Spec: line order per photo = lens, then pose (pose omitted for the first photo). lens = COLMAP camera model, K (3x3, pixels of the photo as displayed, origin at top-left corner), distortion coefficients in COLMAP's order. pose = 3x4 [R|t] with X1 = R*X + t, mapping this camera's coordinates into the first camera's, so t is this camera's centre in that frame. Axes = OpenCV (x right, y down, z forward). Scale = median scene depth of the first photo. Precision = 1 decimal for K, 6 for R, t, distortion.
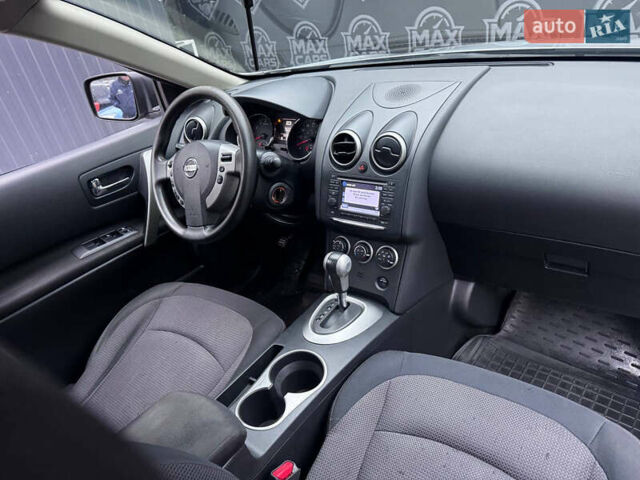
lens RADIAL K [[387.4, 0, 320.0], [0, 387.4, 240.0], [0, 0, 1]] dist [0.001299, -0.000449]
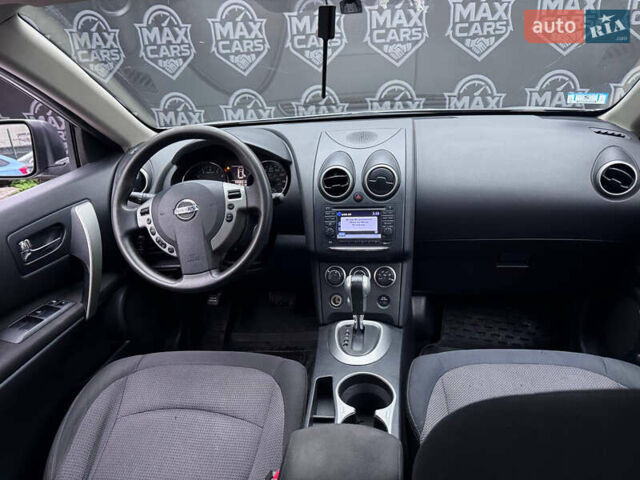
lens RADIAL K [[387.4, 0, 320.0], [0, 387.4, 240.0], [0, 0, 1]] dist [0.001299, -0.000449]
pose [[0.906789, -0.099381, 0.409705, -0.434799], [0.167280, 0.976859, -0.133283, 0.059006], [-0.386978, 0.189395, 0.902429, 0.066936]]
